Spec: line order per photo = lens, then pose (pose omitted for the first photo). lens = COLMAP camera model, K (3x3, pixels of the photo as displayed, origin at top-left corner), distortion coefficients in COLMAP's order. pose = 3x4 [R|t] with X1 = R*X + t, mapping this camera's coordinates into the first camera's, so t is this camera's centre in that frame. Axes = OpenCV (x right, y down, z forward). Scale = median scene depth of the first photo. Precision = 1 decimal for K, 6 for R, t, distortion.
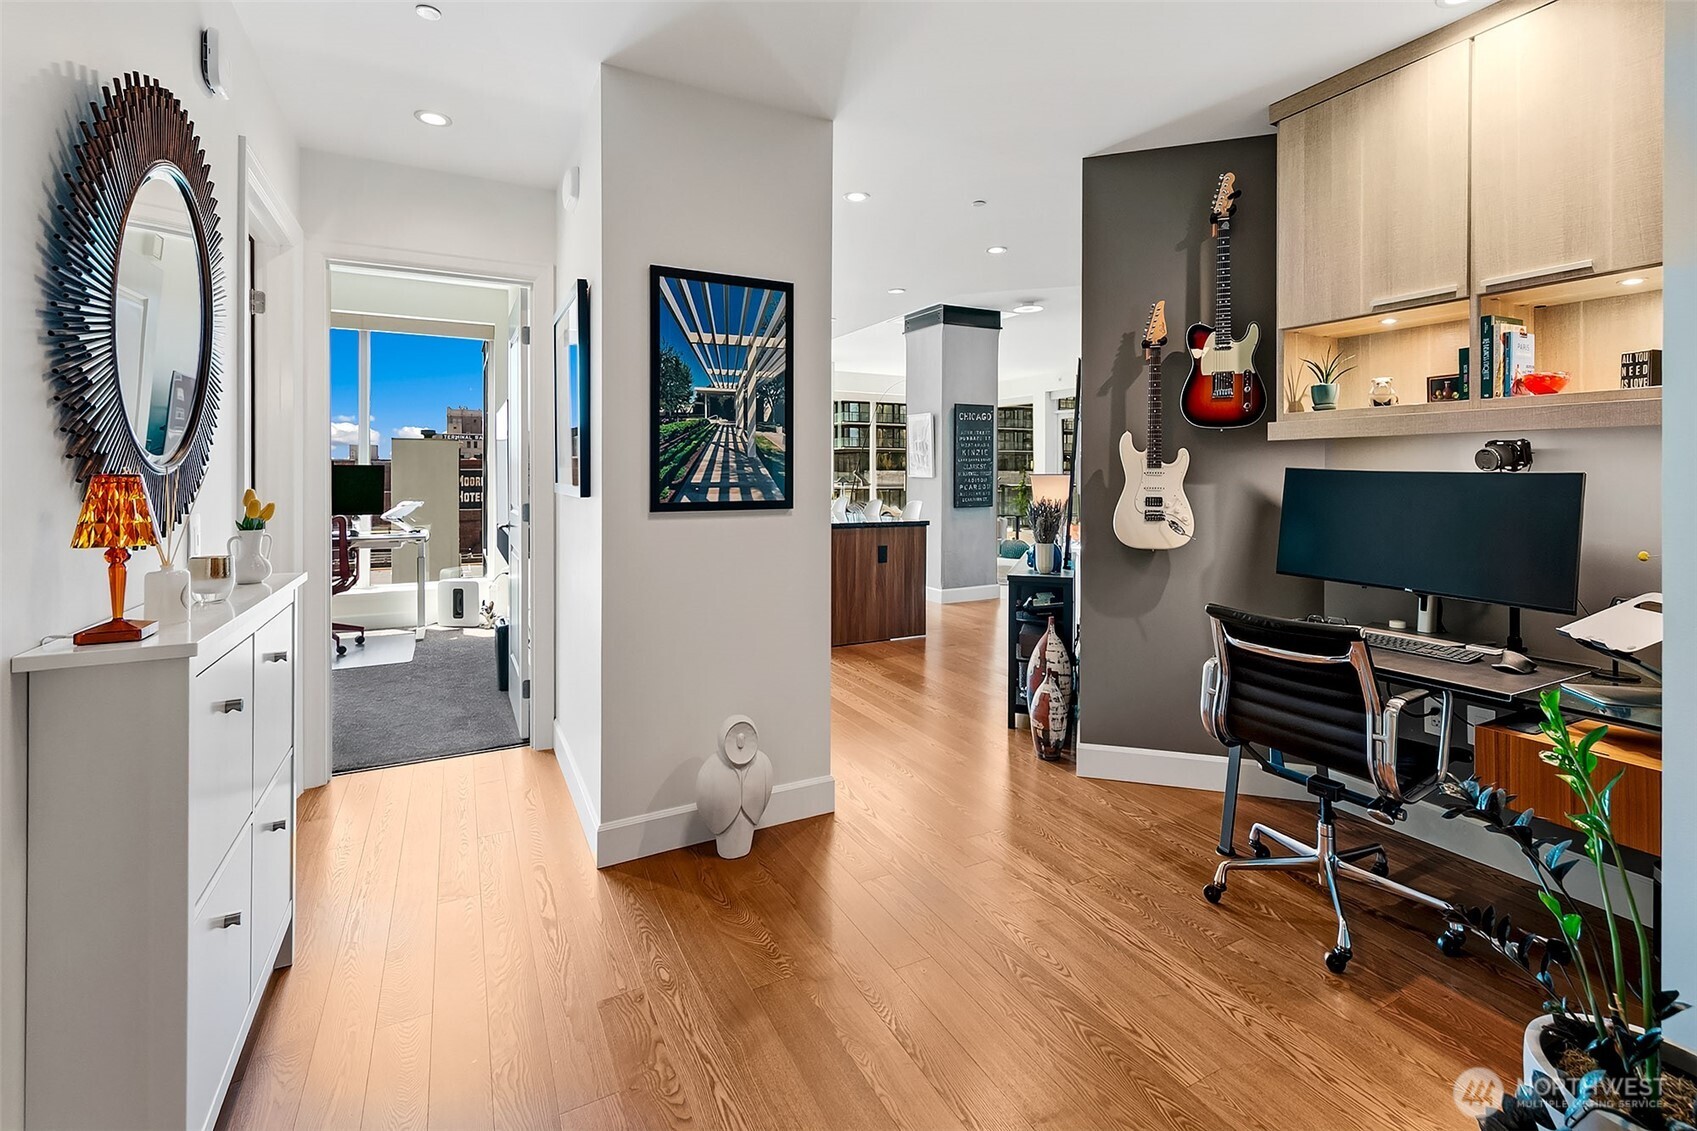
lens RADIAL K [[764.2, 0, 842.7], [0, 764.2, 477.2], [0, 0, 1]] dist [0.008227, -0.001094]
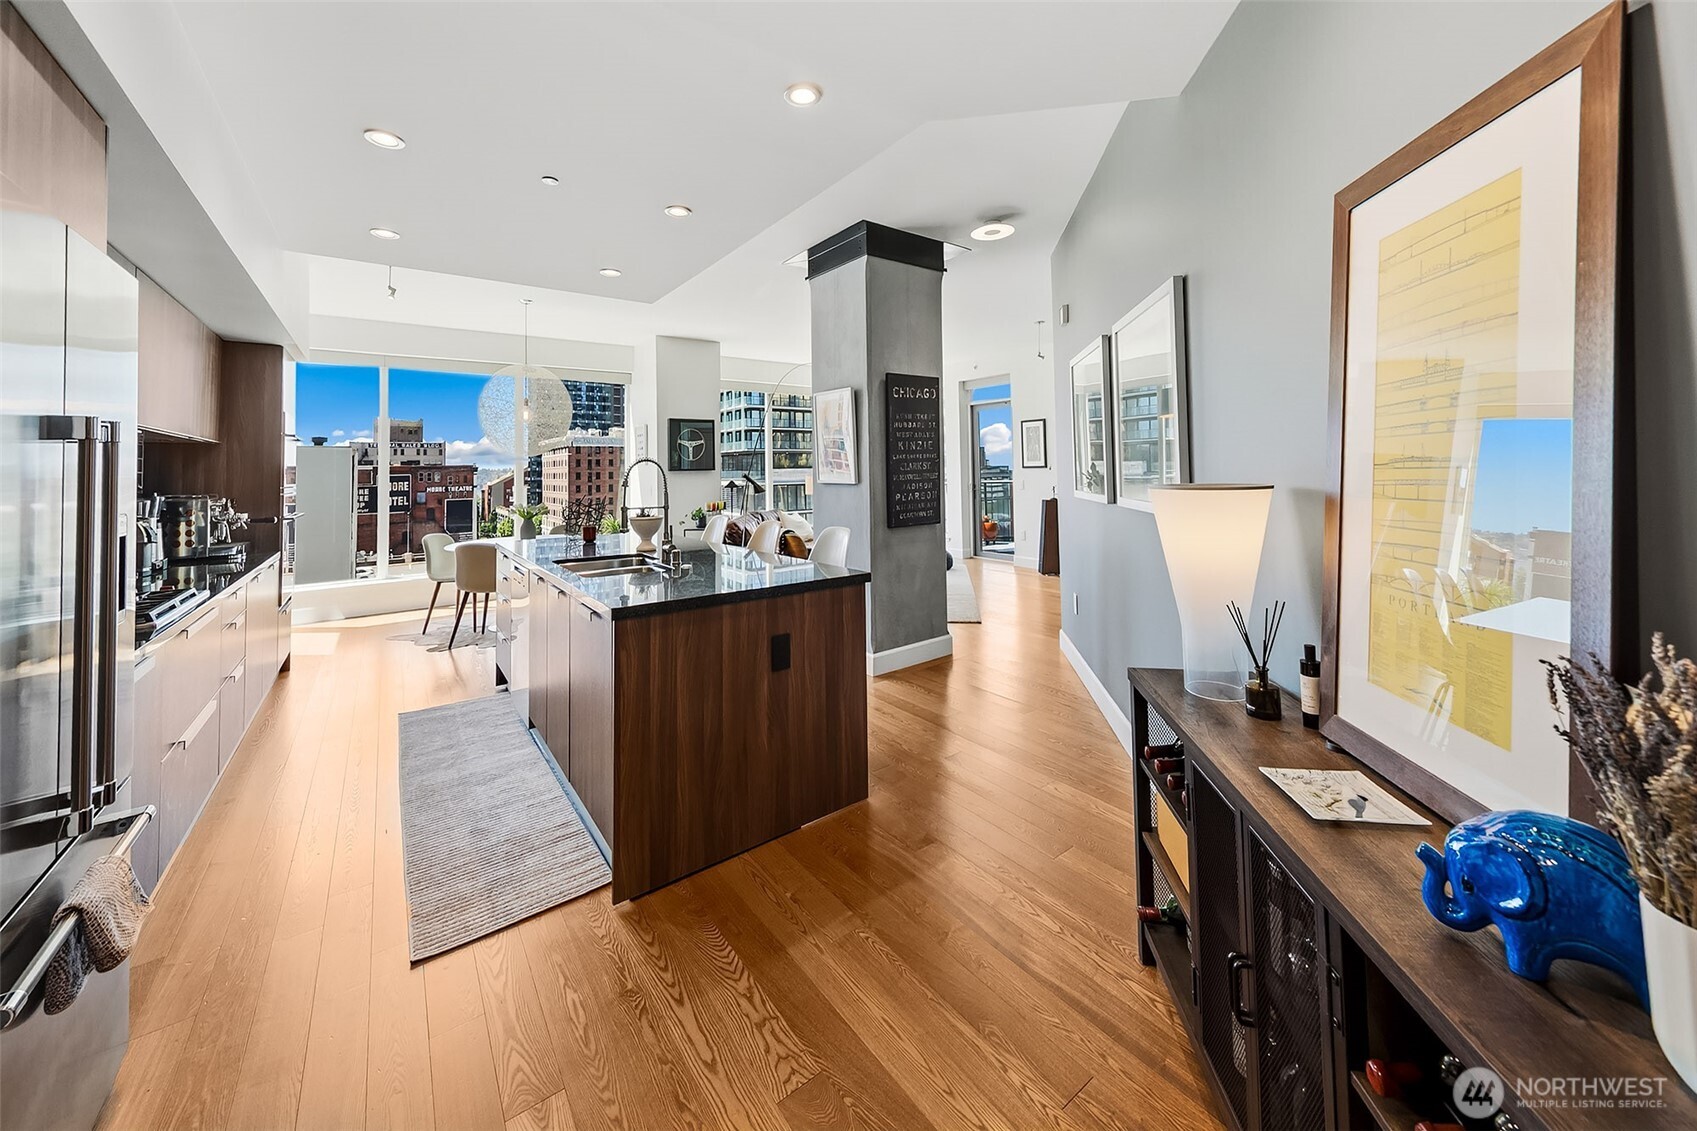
lens RADIAL K [[627.5, 0, 857.2], [0, 627.5, 446.8], [0, 0, 1]] dist [0.006571, -0.000141]
pose [[0.985045, -0.012797, 0.171823, 0.064300], [0.020188, 0.998941, -0.041339, -0.023322], [-0.171112, 0.044190, 0.984260, 1.147835]]
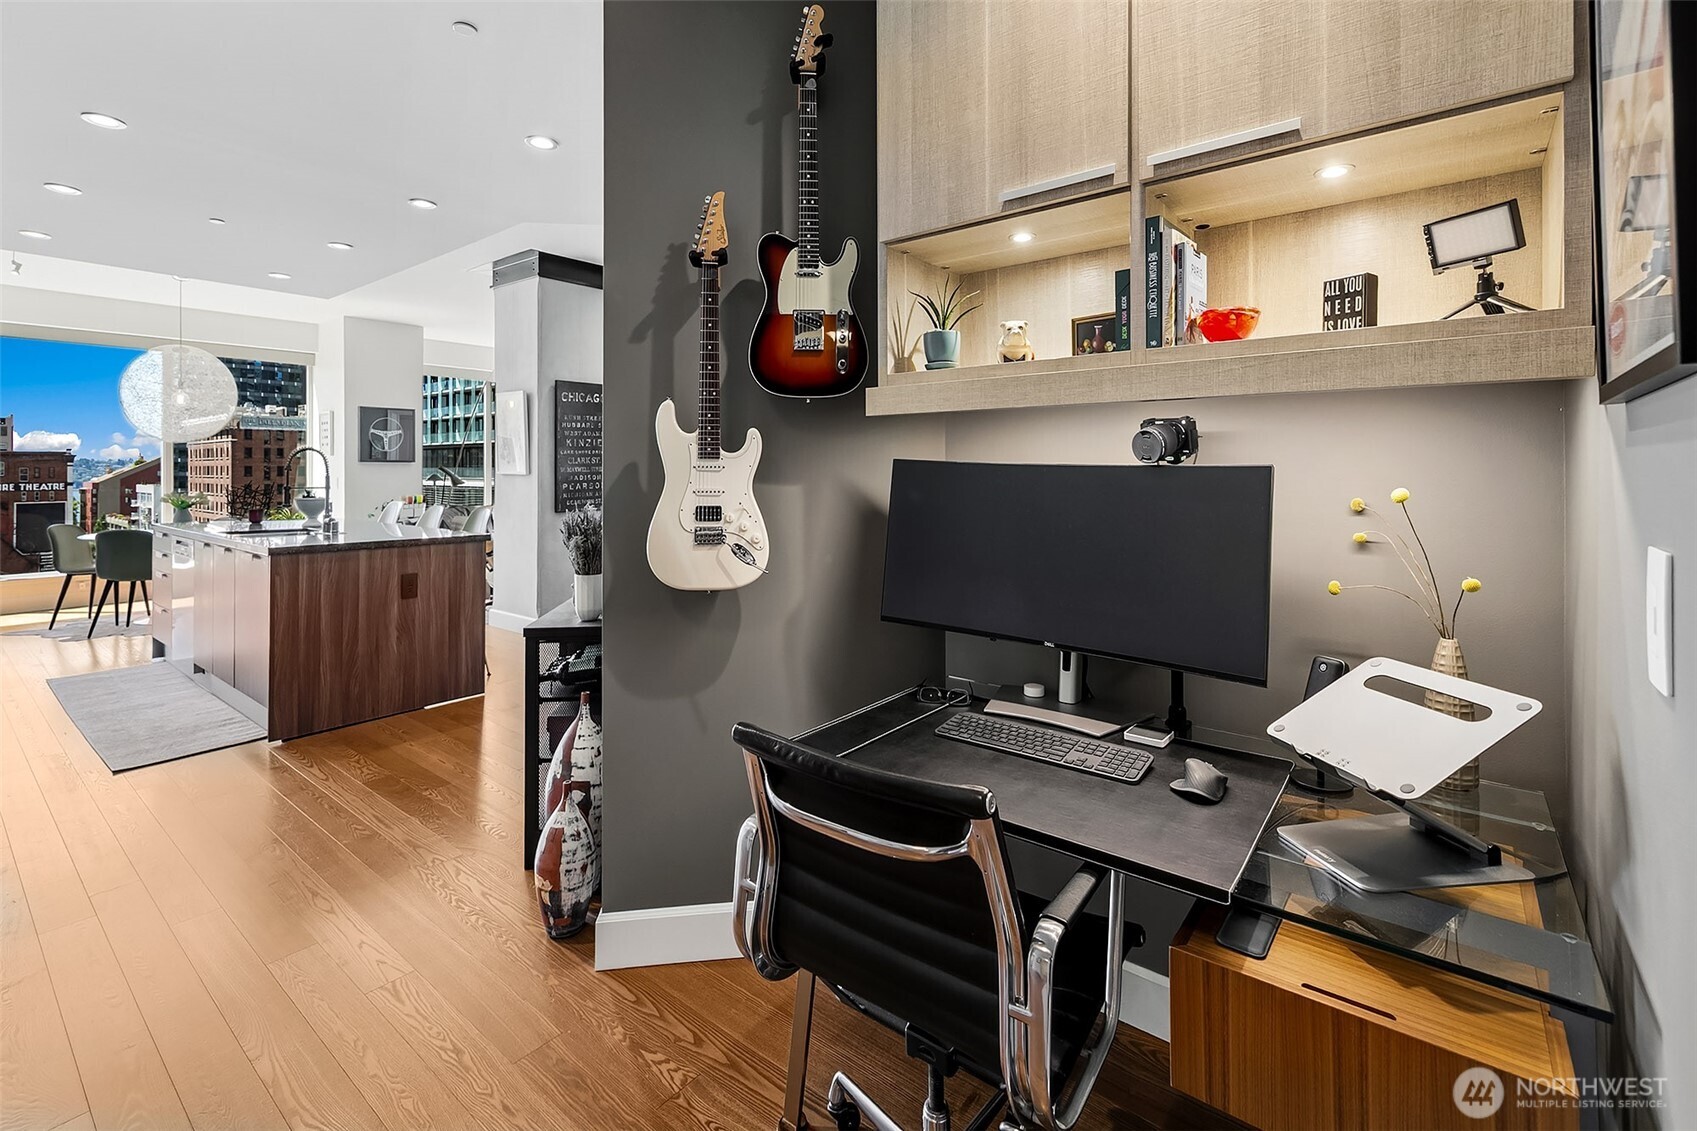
lens RADIAL K [[764.2, 0, 860.2], [0, 764.2, 469.4], [0, 0, 1]] dist [0.008227, -0.001094]
pose [[0.910150, -0.001341, 0.414277, 0.262955], [0.003458, 0.999985, -0.004359, -0.000730], [-0.414265, 0.005400, 0.910141, 0.387345]]
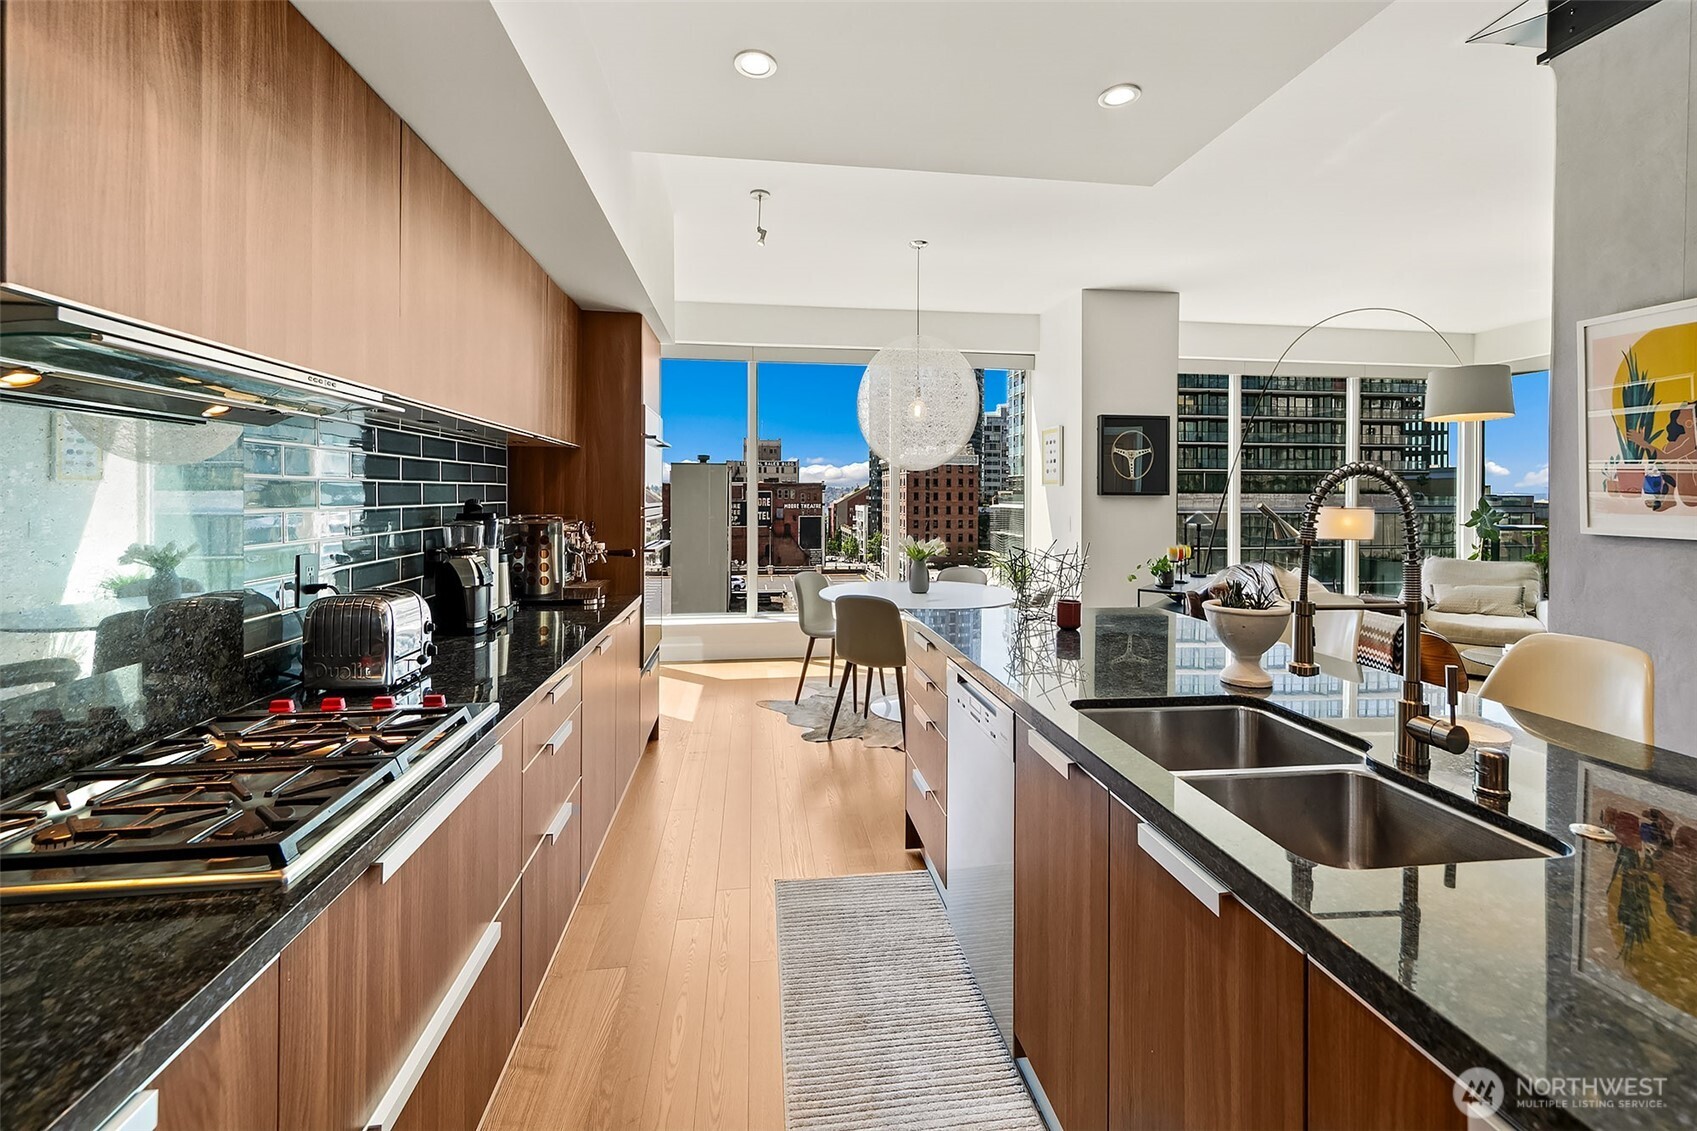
lens RADIAL K [[715.3, 0, 840.7], [0, 715.3, 496.8], [0, 0, 1]] dist [0.004194, -0.002422]
pose [[0.940028, 0.003009, -0.341085, -0.227941], [-0.003861, 0.999991, -0.001820, -0.033117], [0.341076, 0.003028, 0.940031, 1.714201]]
